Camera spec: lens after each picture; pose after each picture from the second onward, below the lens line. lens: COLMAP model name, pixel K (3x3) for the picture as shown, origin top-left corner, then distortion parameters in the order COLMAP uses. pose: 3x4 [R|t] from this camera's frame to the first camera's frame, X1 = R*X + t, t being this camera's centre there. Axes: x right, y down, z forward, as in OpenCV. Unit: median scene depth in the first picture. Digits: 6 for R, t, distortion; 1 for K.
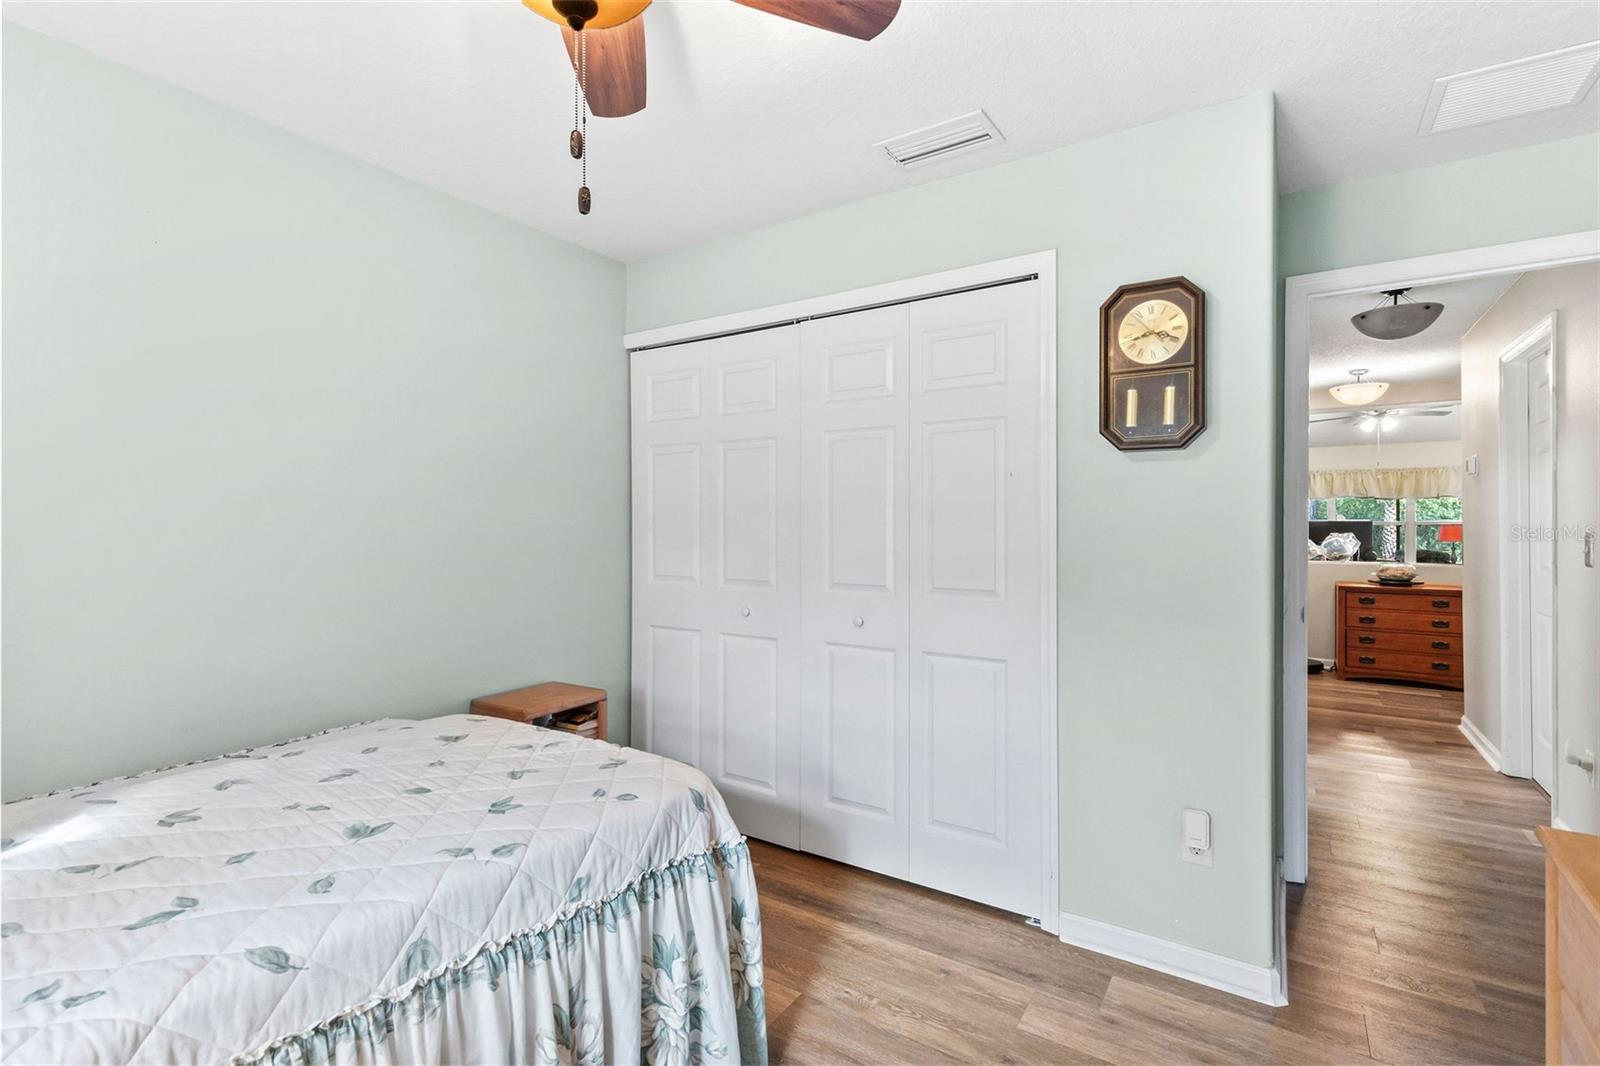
lens RADIAL K [[722.4, 0, 797.0], [0, 722.4, 530.8], [0, 0, 1]] dist [0.008982, -0.002065]
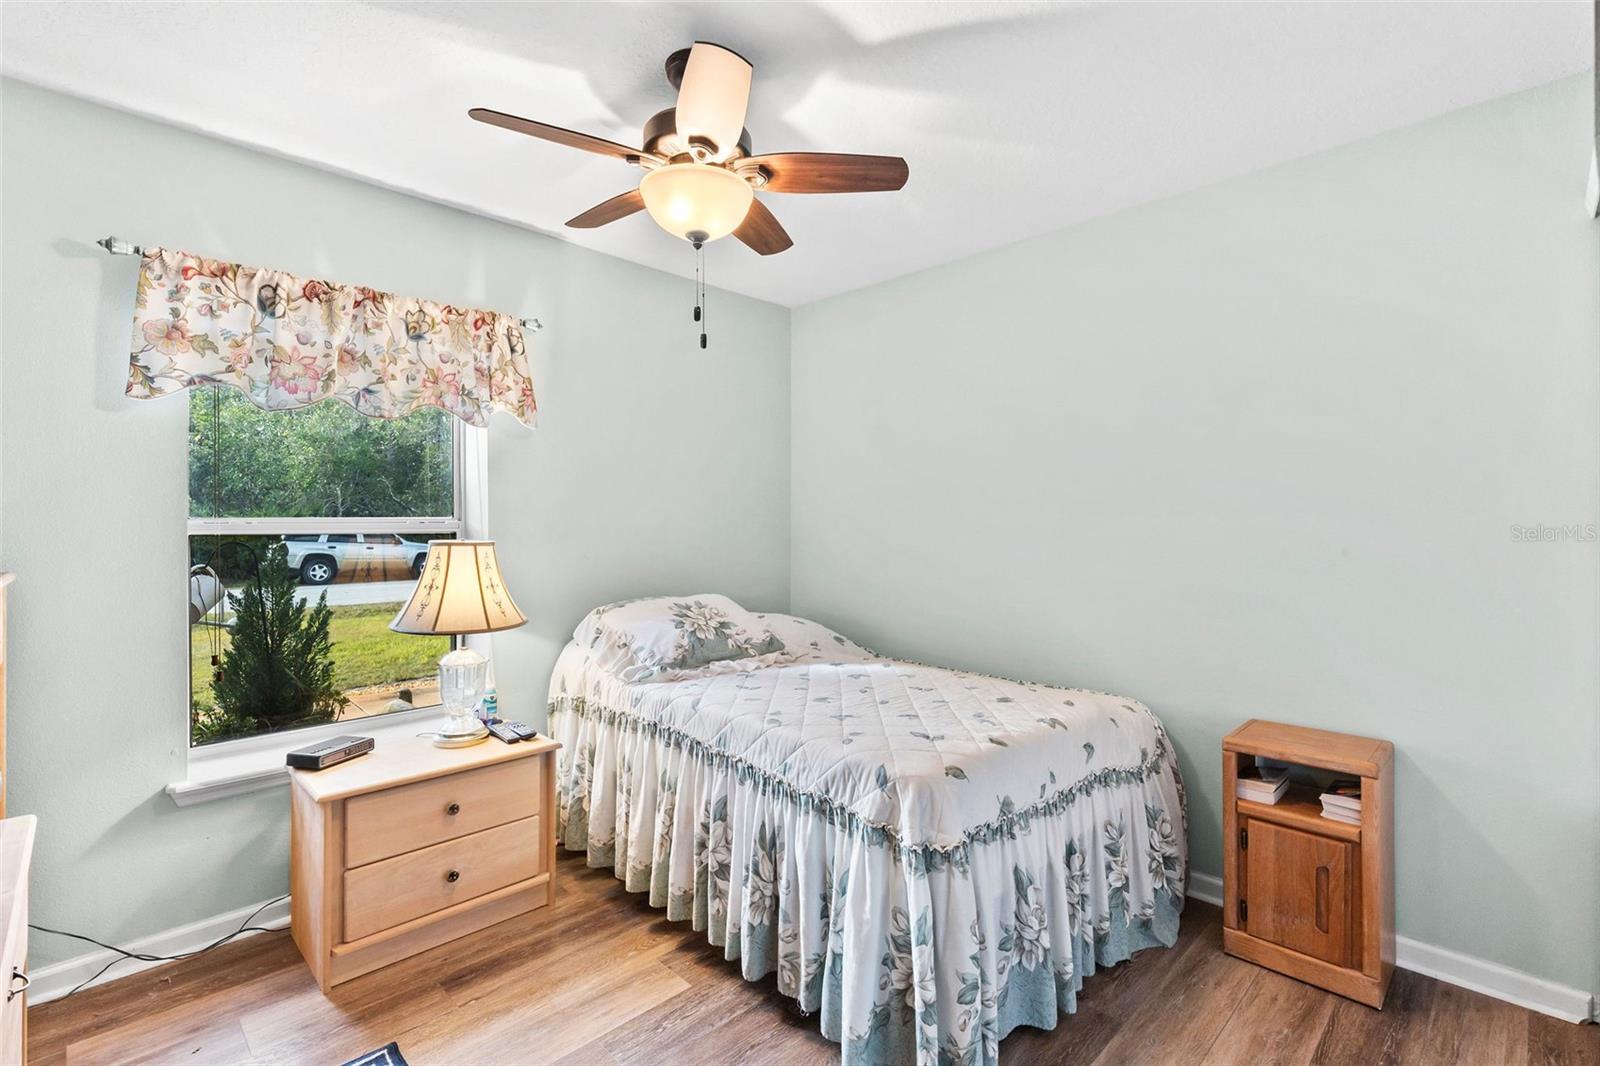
lens RADIAL K [[722.4, 0, 798.6], [0, 722.4, 531.9], [0, 0, 1]] dist [0.008982, -0.002065]
pose [[-0.211023, 0.004375, -0.977471, 1.073556], [-0.007065, 0.999957, 0.006000, -0.004504], [0.977456, 0.008172, -0.210983, 1.248753]]
